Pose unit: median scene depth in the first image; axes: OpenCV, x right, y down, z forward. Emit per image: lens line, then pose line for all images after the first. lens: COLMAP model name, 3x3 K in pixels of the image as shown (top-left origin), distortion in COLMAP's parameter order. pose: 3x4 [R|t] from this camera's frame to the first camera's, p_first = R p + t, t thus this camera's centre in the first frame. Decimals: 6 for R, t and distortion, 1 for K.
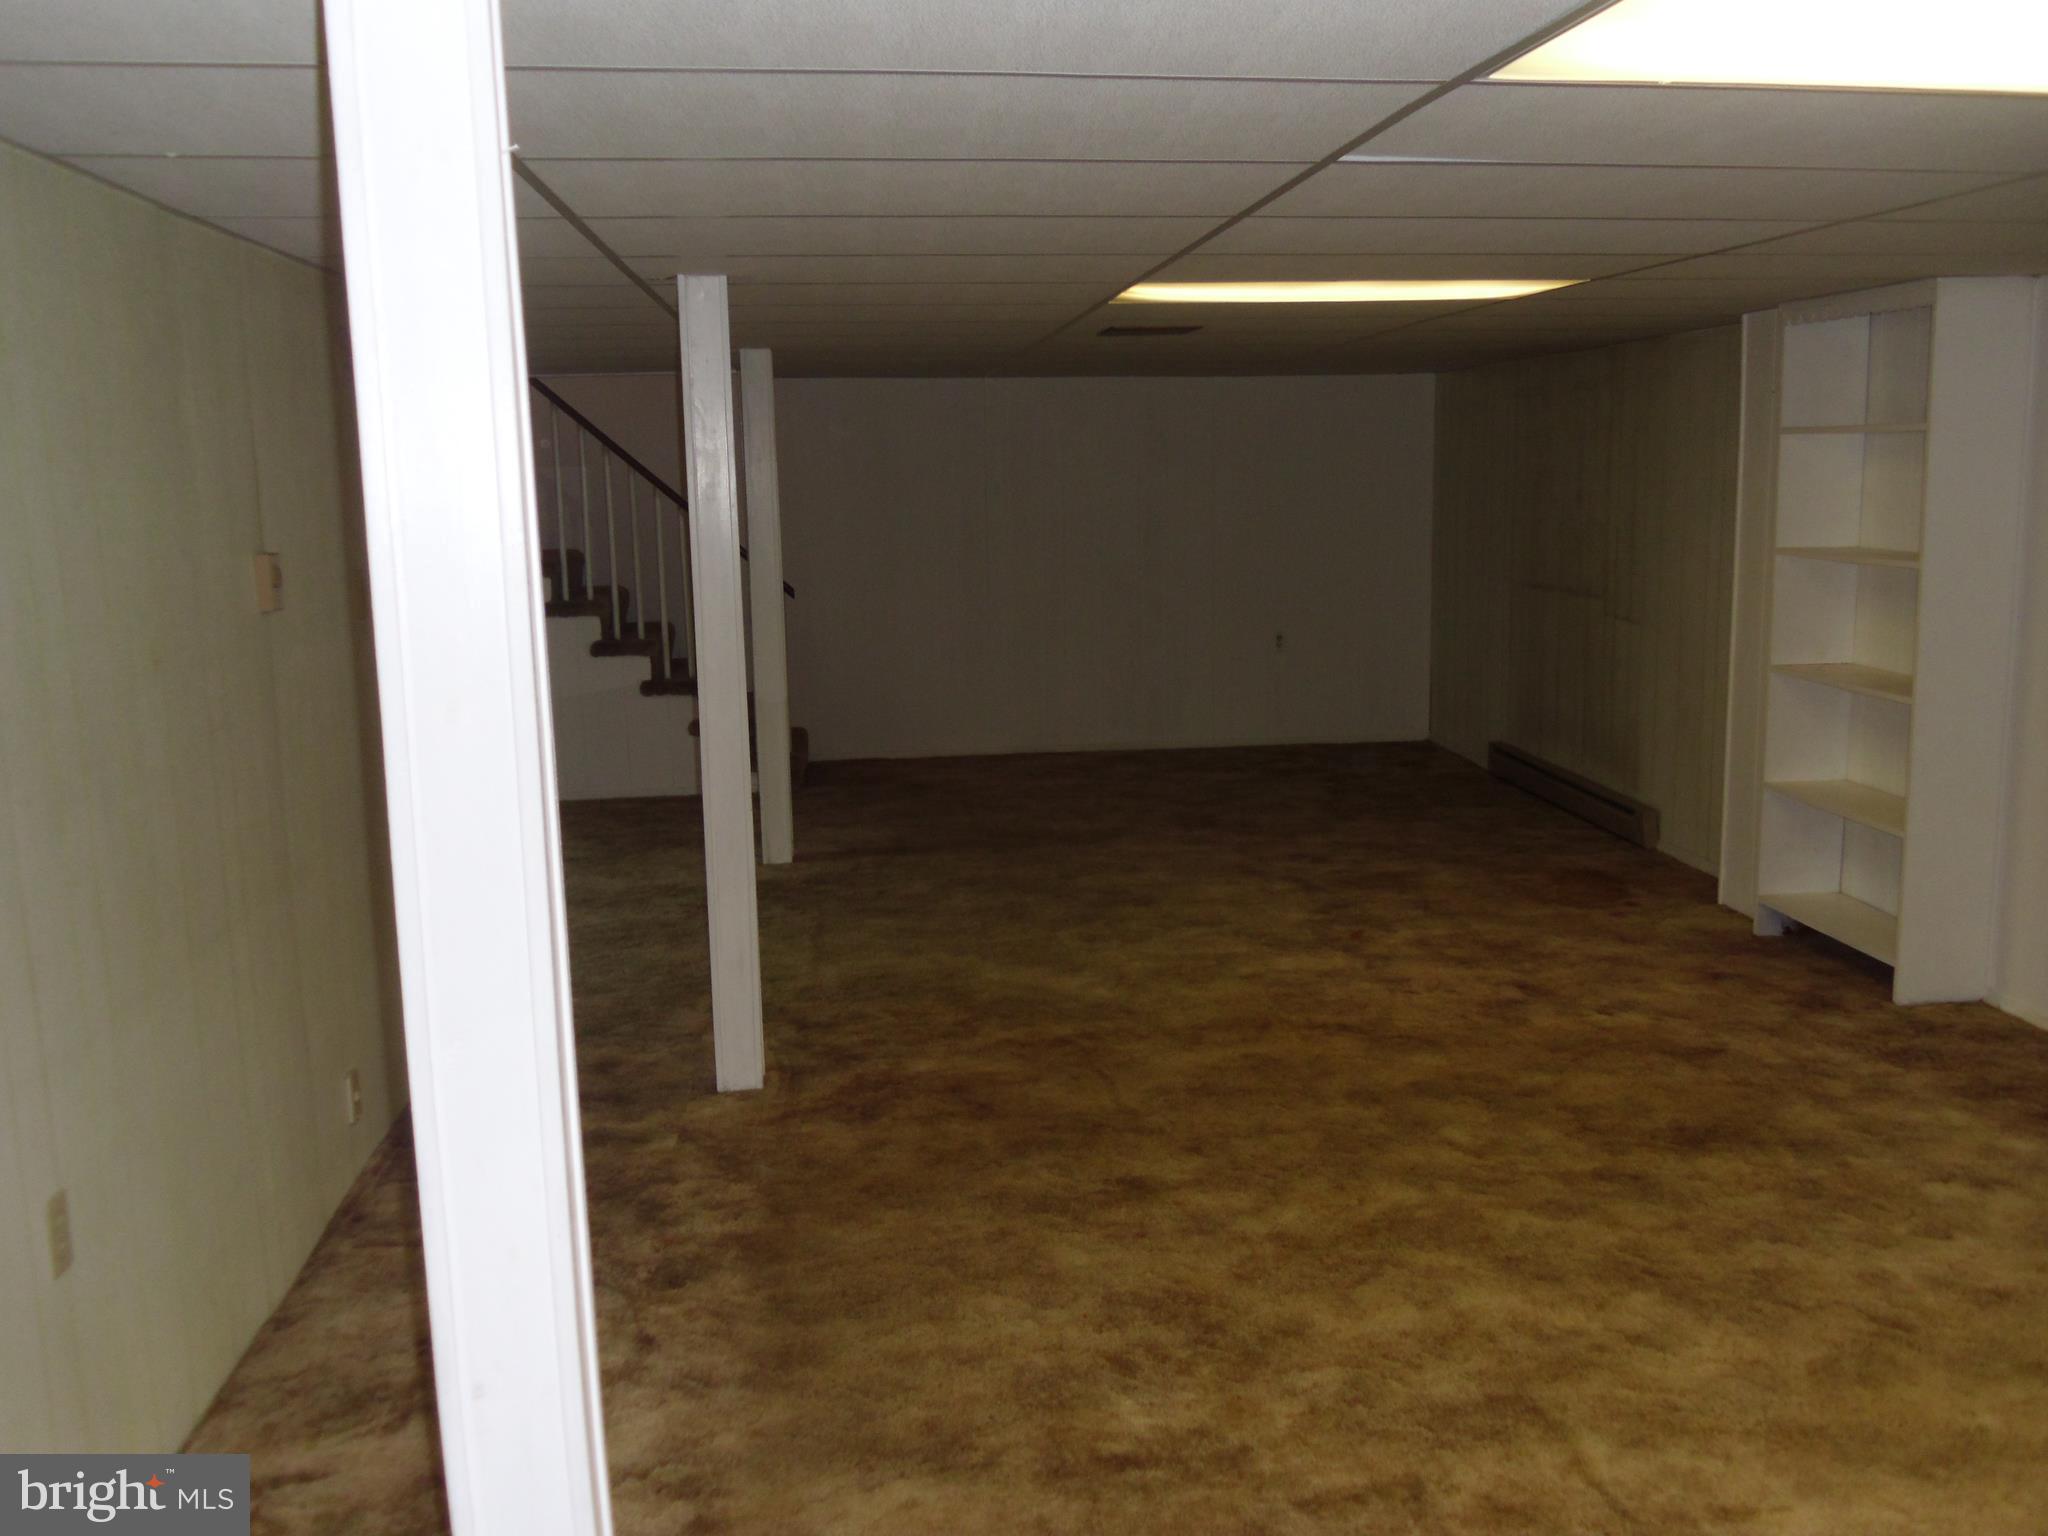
lens RADIAL K [[1816.5, 0, 1025.8], [0, 1816.5, 780.6], [0, 0, 1]] dist [-0.061975, 0.040487]
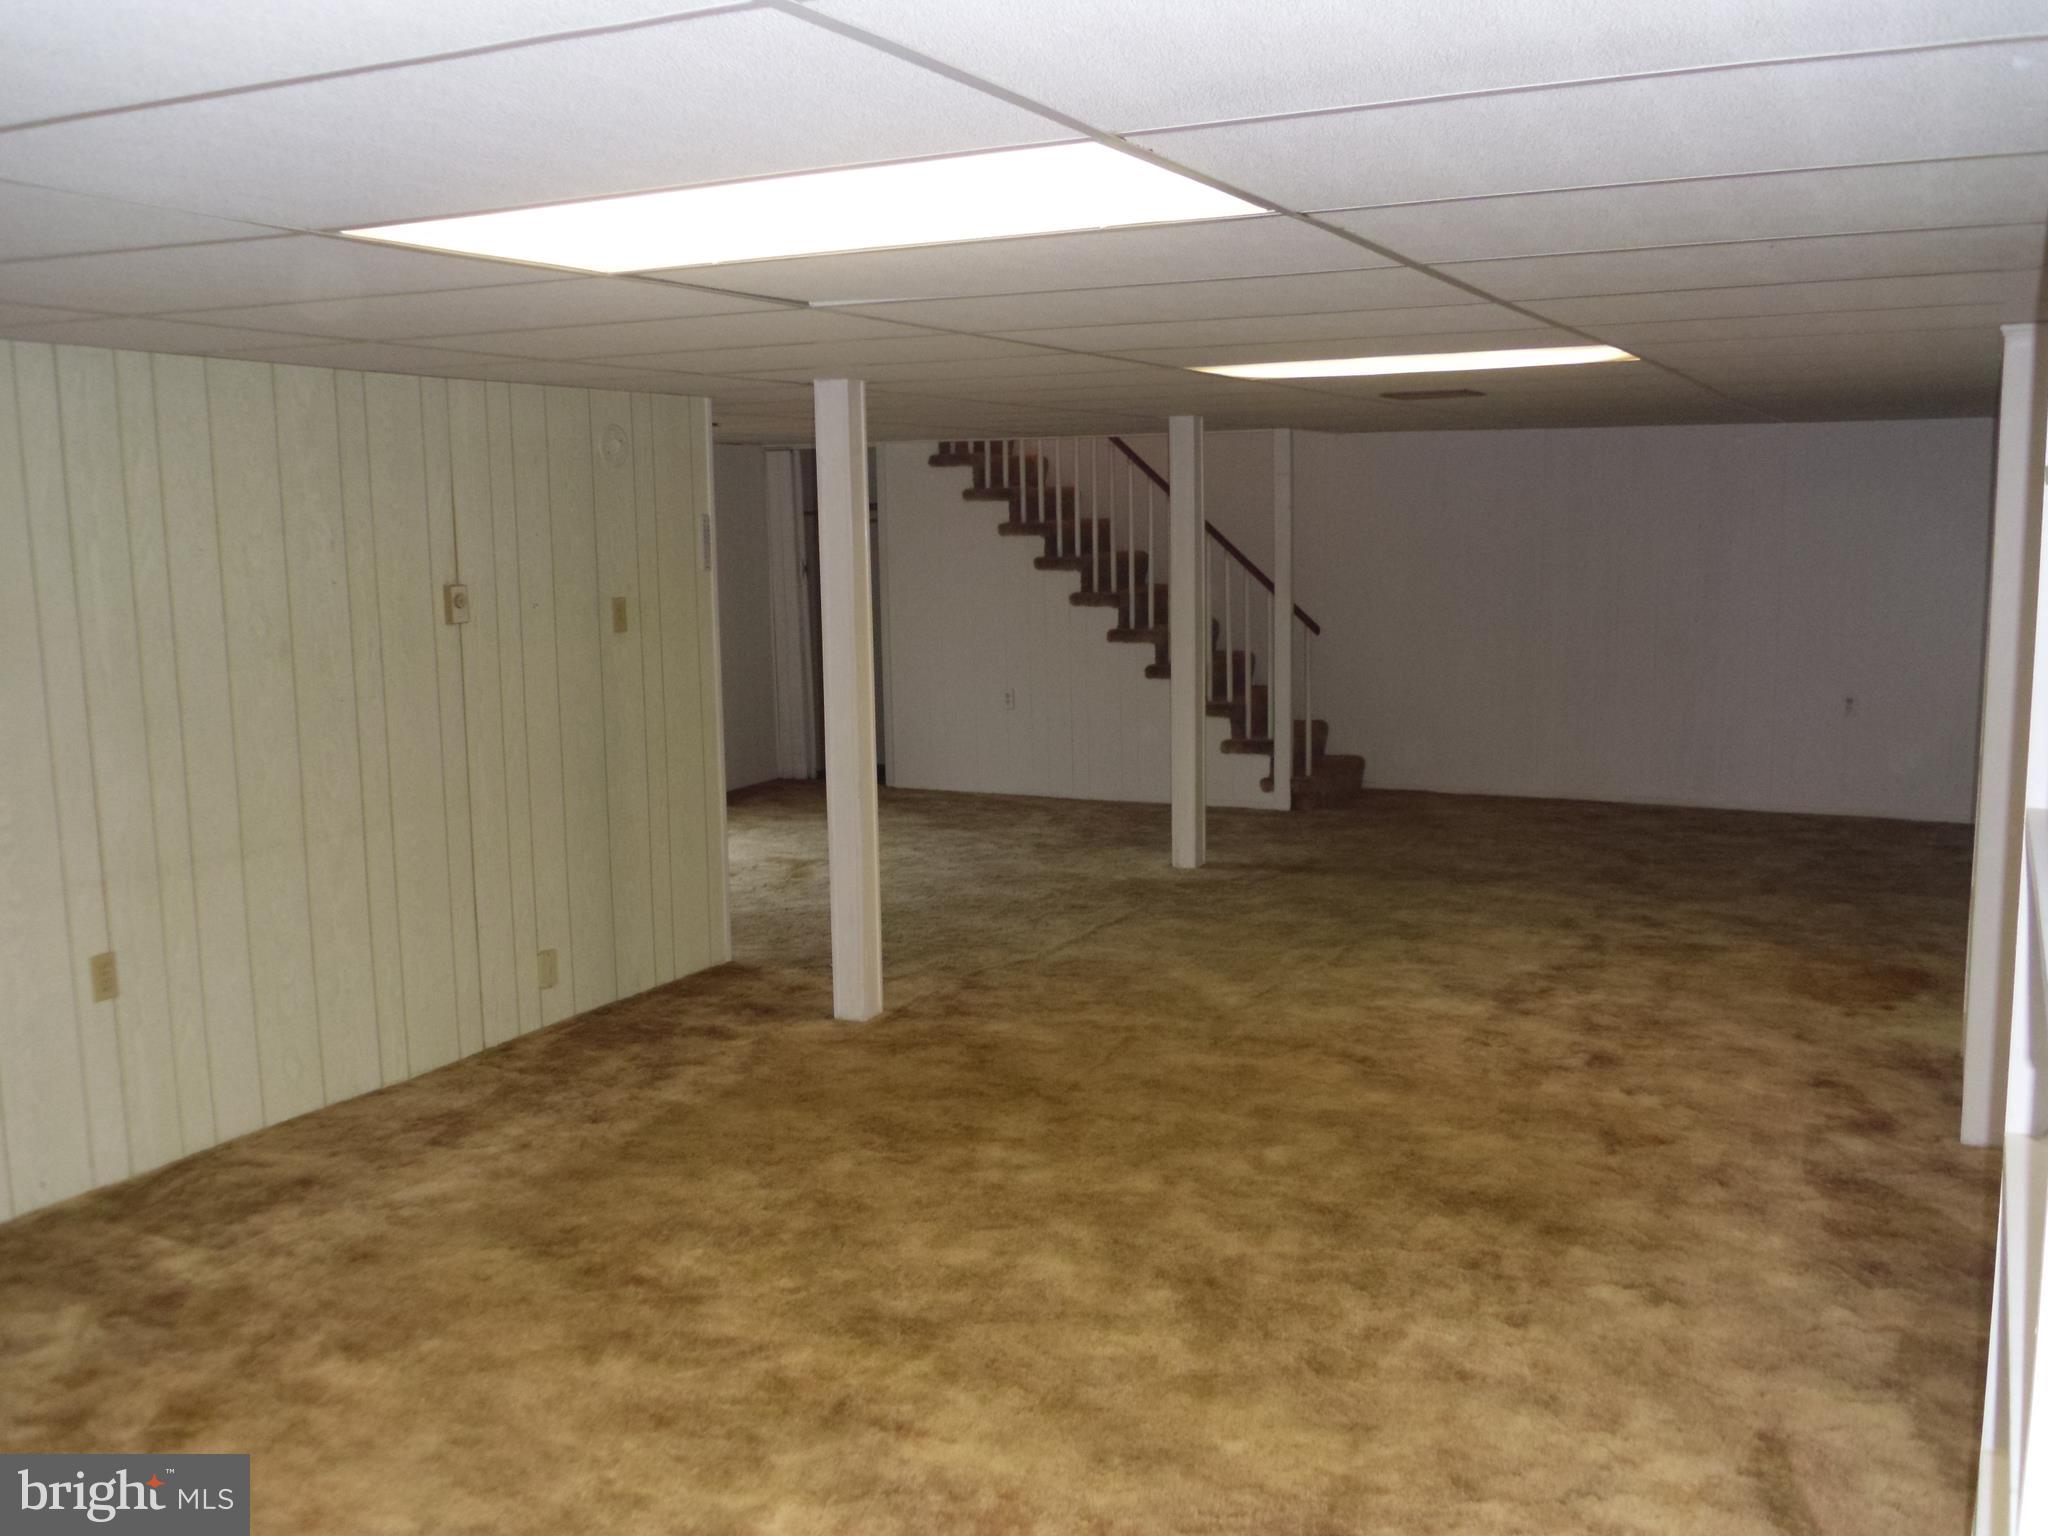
lens RADIAL K [[1816.5, 0, 1033.2], [0, 1816.5, 758.9], [0, 0, 1]] dist [-0.061975, 0.040487]
pose [[0.825598, 0.076464, -0.559054, 0.651667], [-0.094192, 0.995550, -0.002936, -0.015225], [0.556342, 0.055083, 0.829126, 0.033911]]
